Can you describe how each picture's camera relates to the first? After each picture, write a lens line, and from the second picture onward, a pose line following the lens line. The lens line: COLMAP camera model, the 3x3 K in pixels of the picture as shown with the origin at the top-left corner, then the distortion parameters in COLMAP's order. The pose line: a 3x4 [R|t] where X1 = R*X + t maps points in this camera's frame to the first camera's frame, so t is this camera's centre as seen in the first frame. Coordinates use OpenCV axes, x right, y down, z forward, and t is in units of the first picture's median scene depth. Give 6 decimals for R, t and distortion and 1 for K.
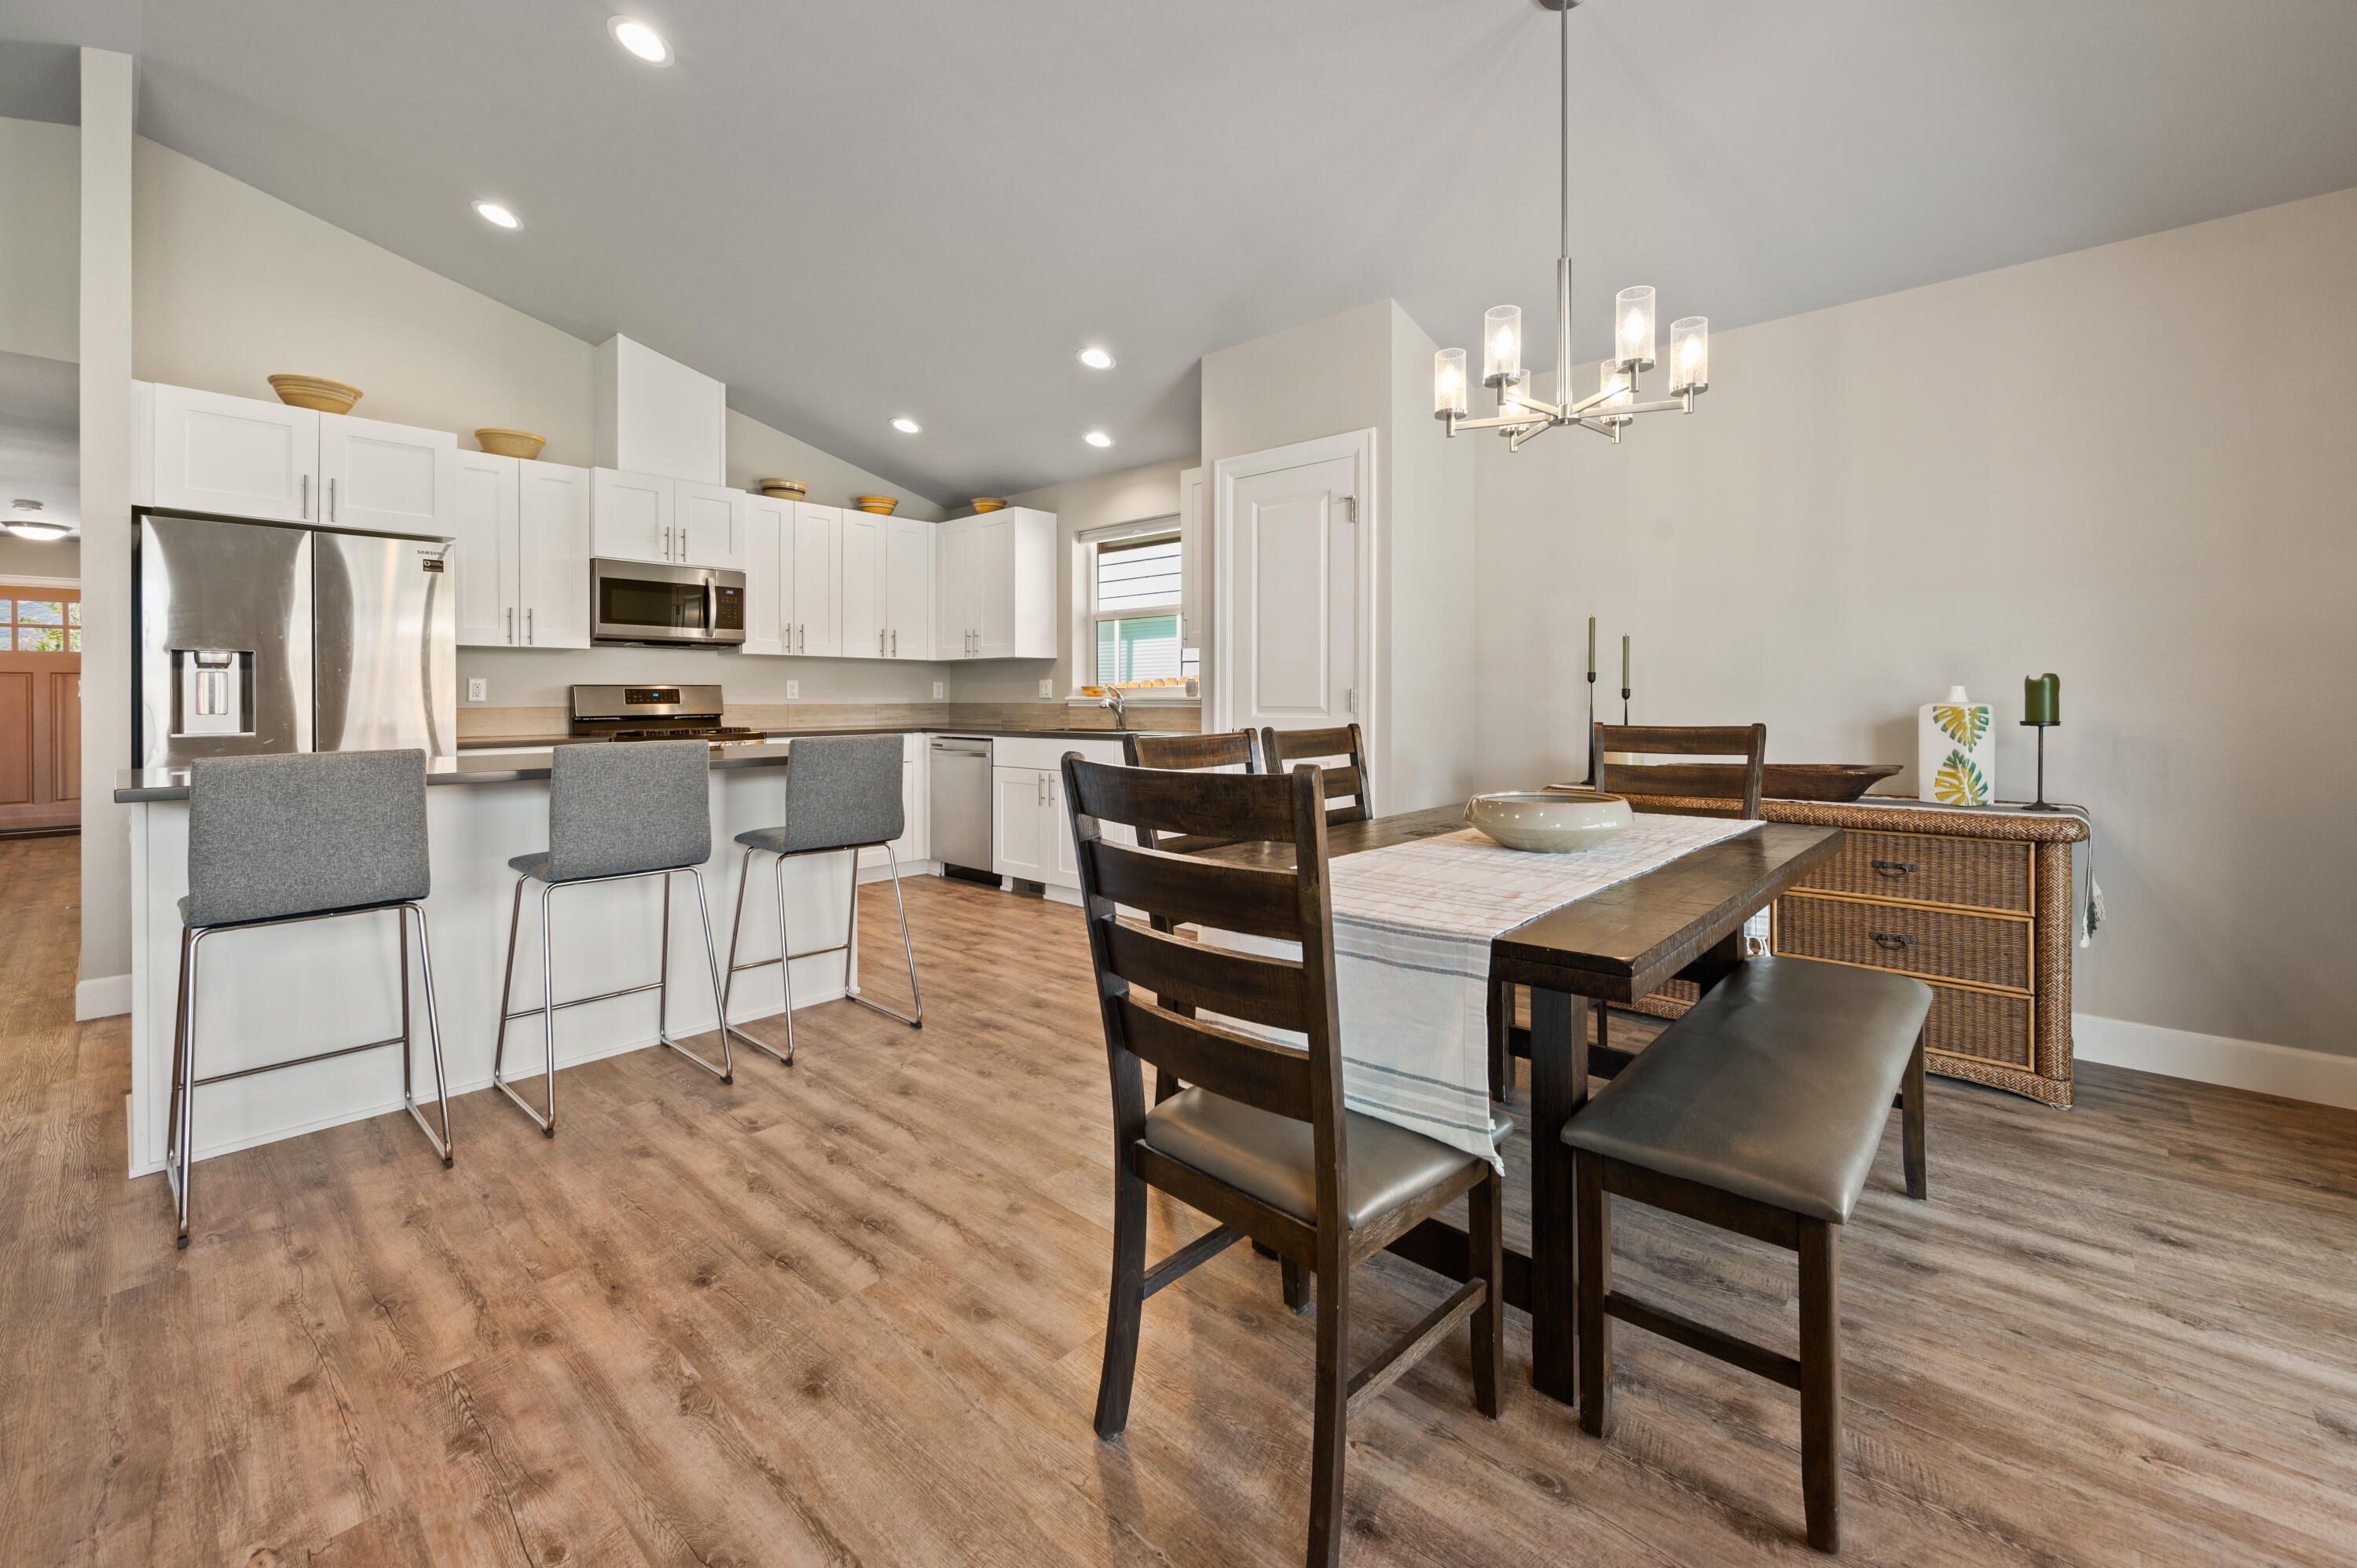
lens RADIAL K [[959.6, 0, 1175.7], [0, 959.6, 698.9], [0, 0, 1]] dist [0.000705, -0.000090]
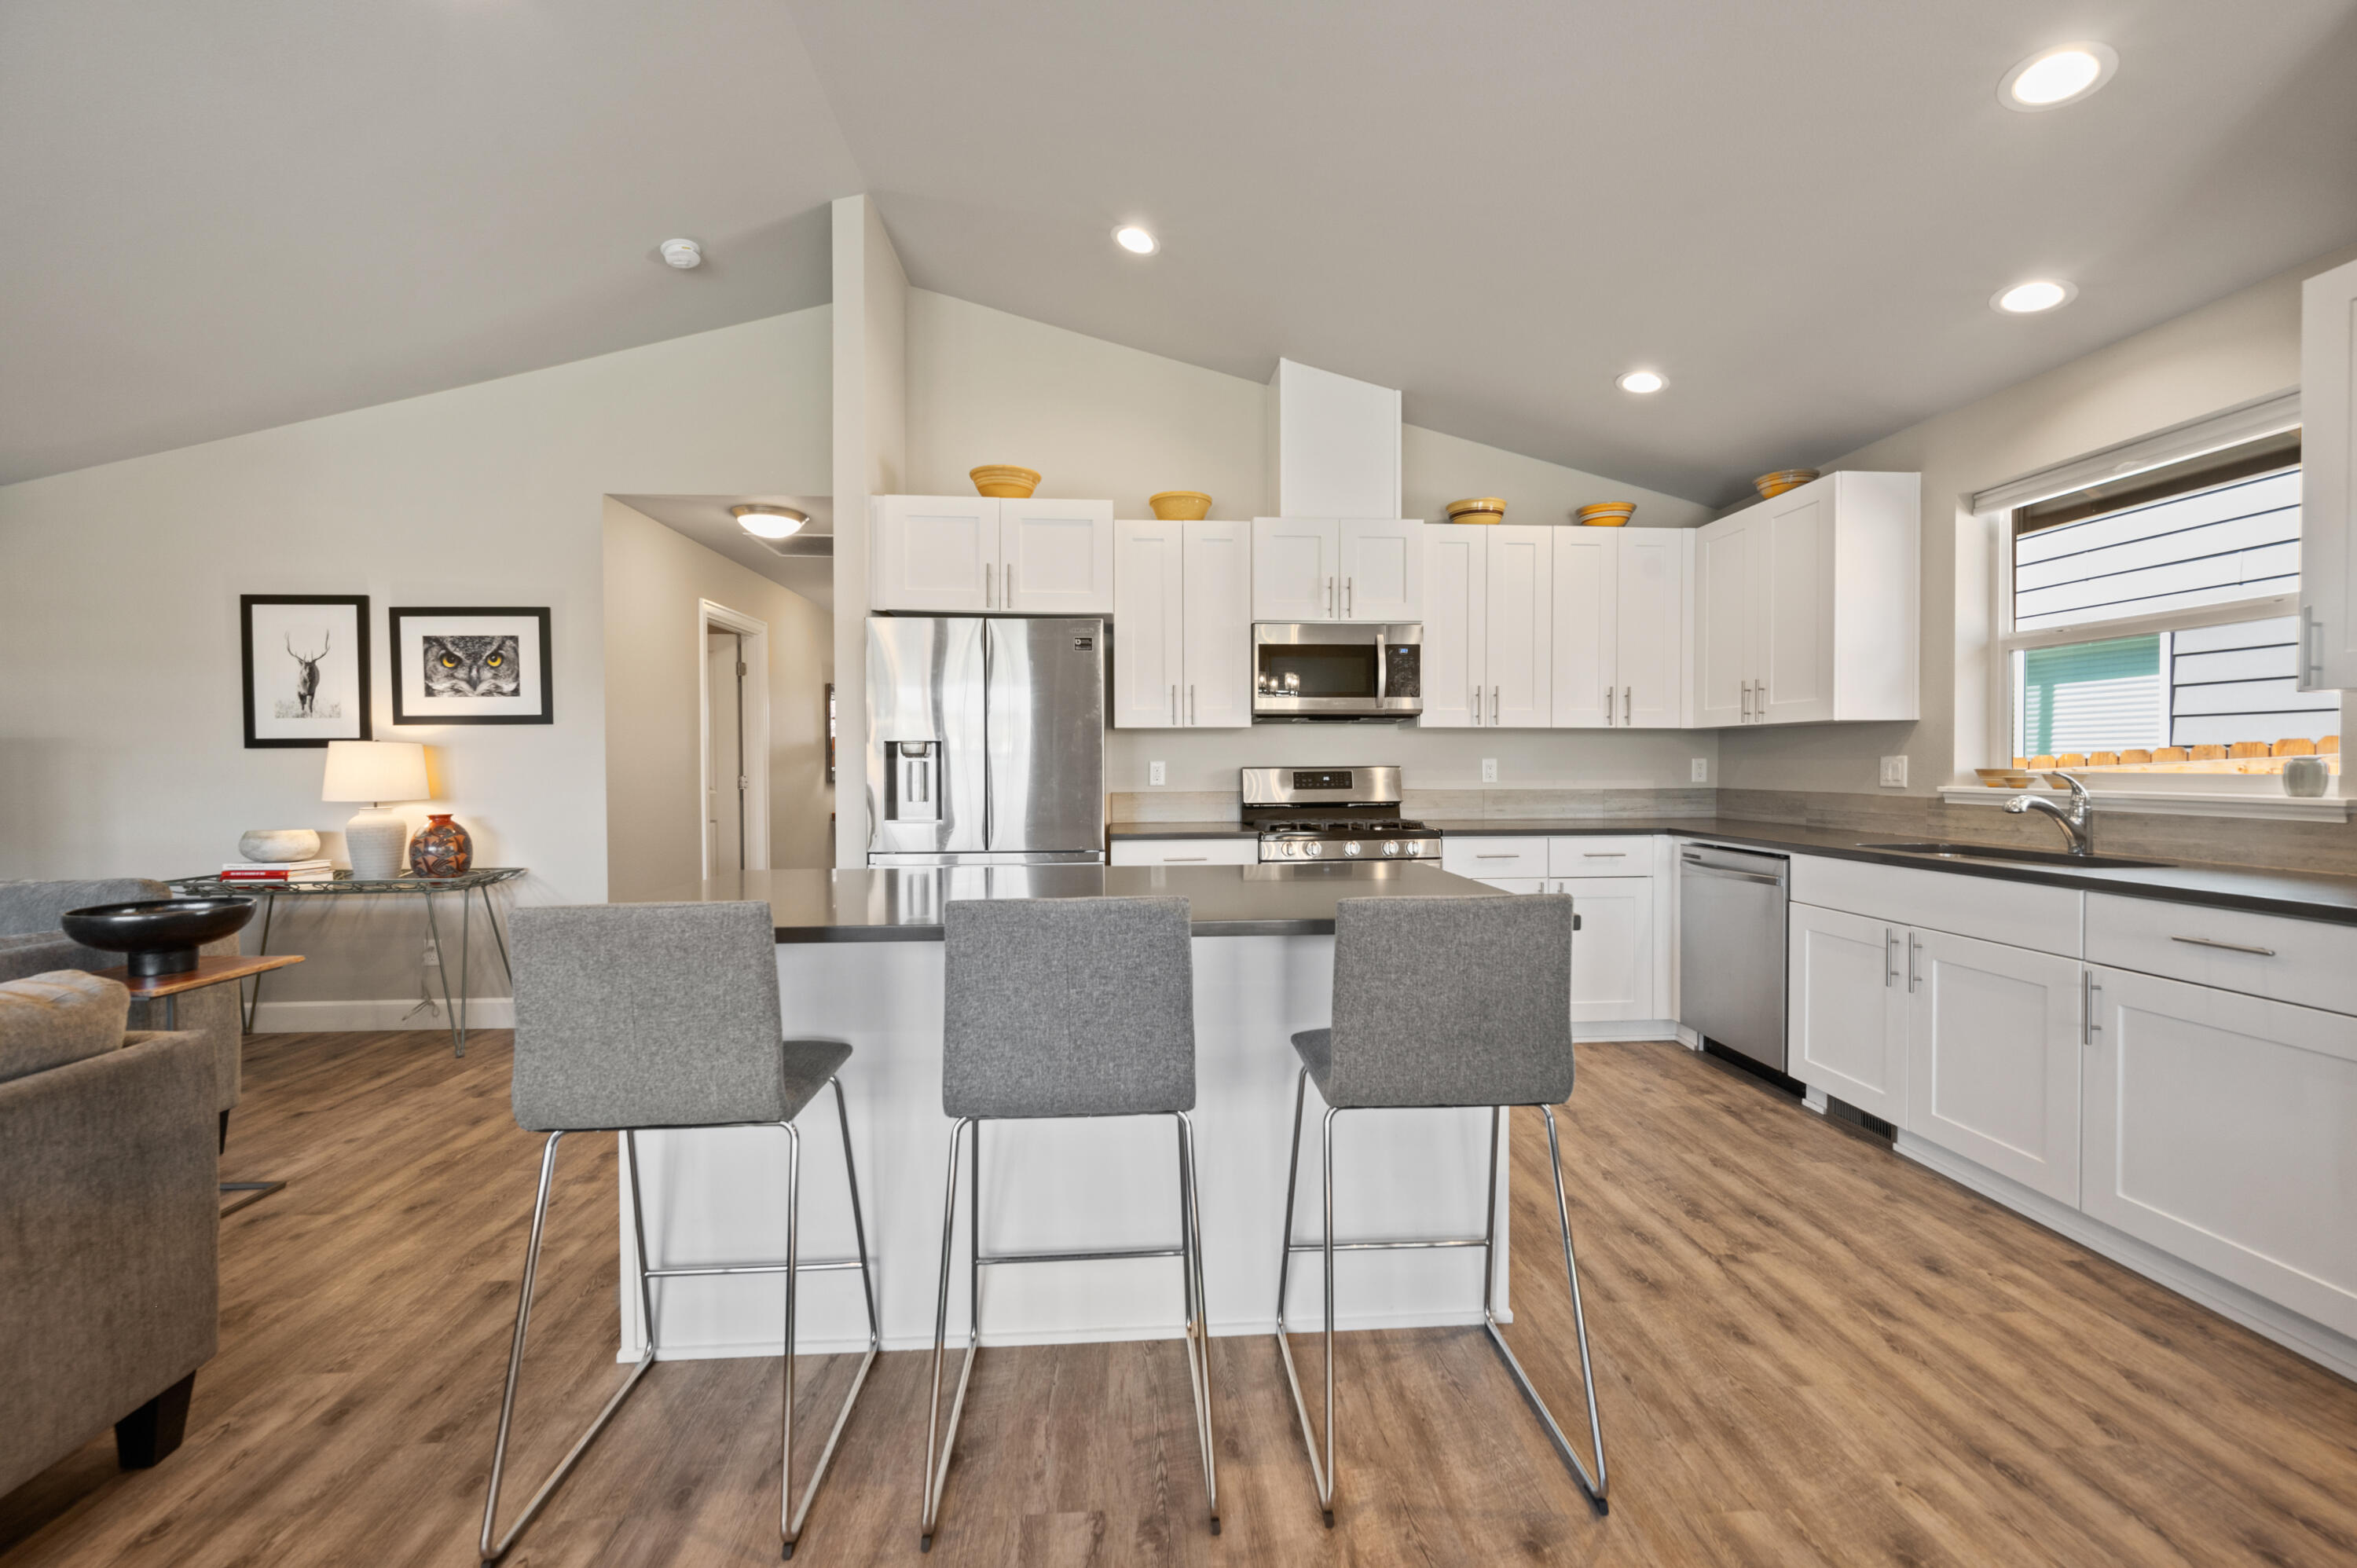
lens RADIAL K [[930.6, 0, 1178.2], [0, 930.6, 772.8], [0, 0, 1]] dist [-0.001051, 0.000001]
pose [[0.717212, 0.008136, -0.696807, -0.096406], [-0.000571, 0.999938, 0.011088, -0.029515], [0.696855, -0.007555, 0.717173, 0.508442]]
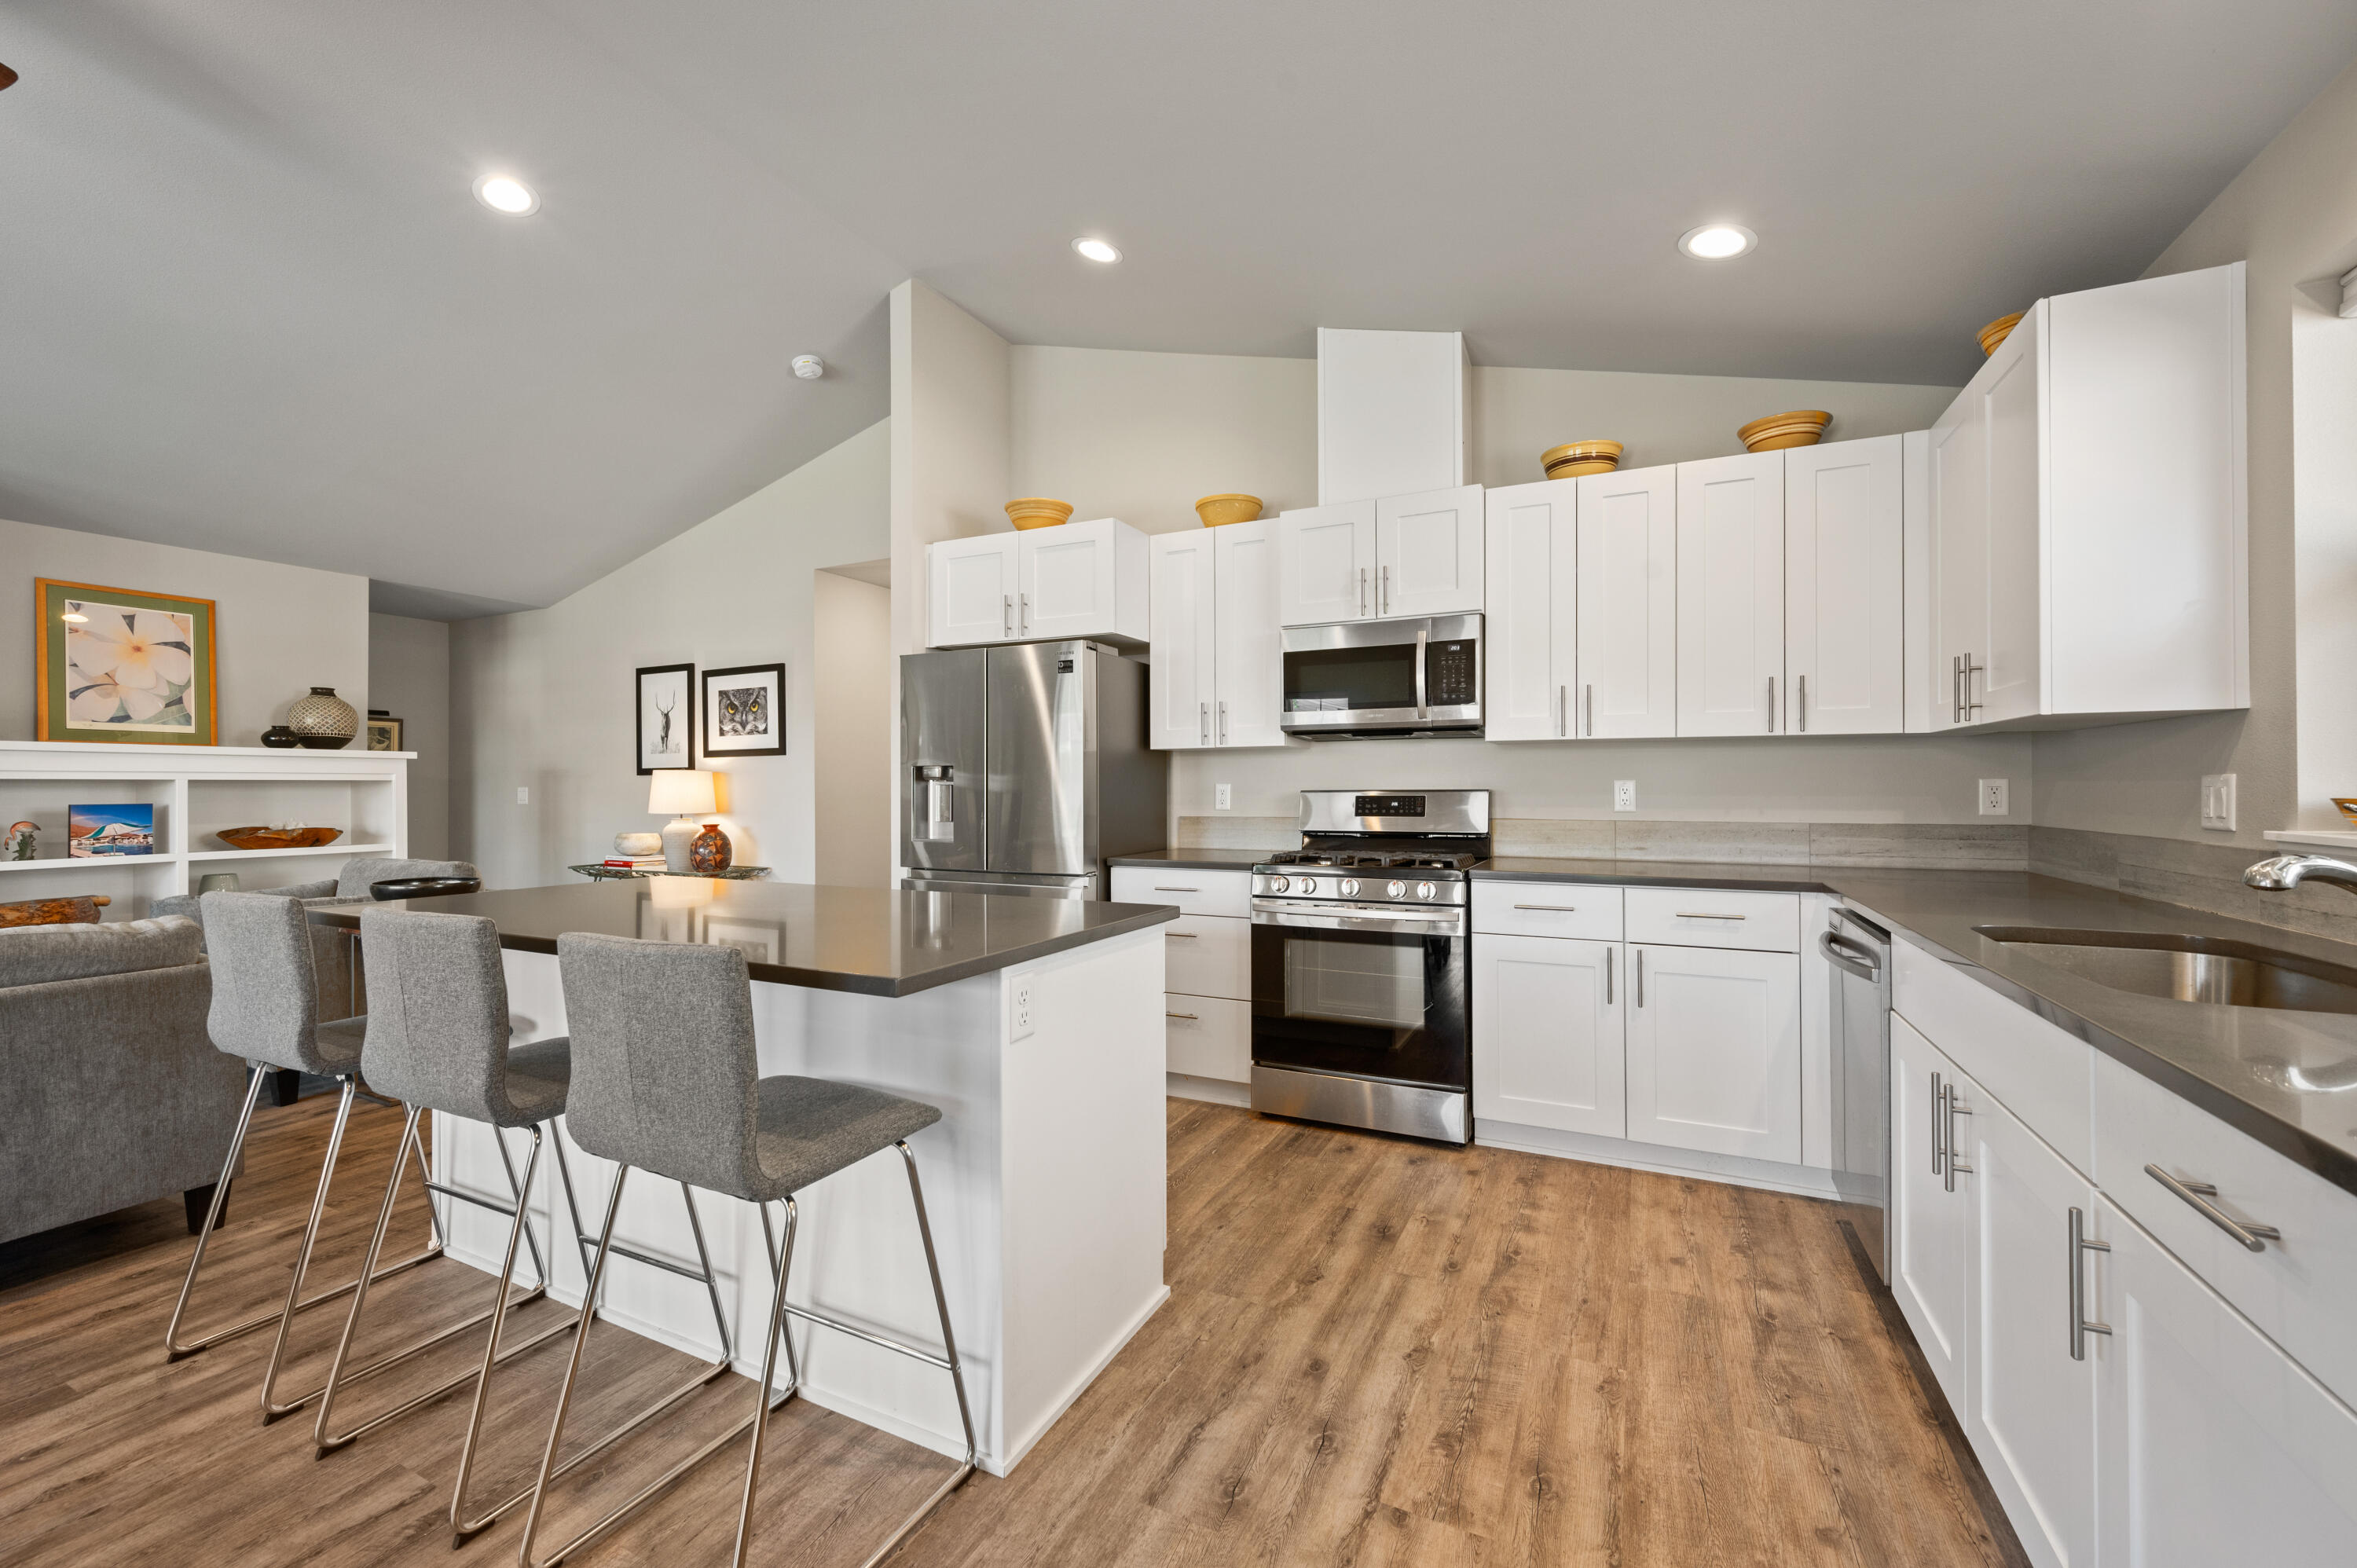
lens RADIAL K [[927.7, 0, 1174.9], [0, 927.7, 779.7], [0, 0, 1]] dist [-0.000955, -0.000069]
pose [[0.274847, -0.003847, -0.961480, 0.137433], [0.000618, 0.999992, -0.003825, -0.032078], [0.961488, 0.000457, 0.274848, 1.042349]]
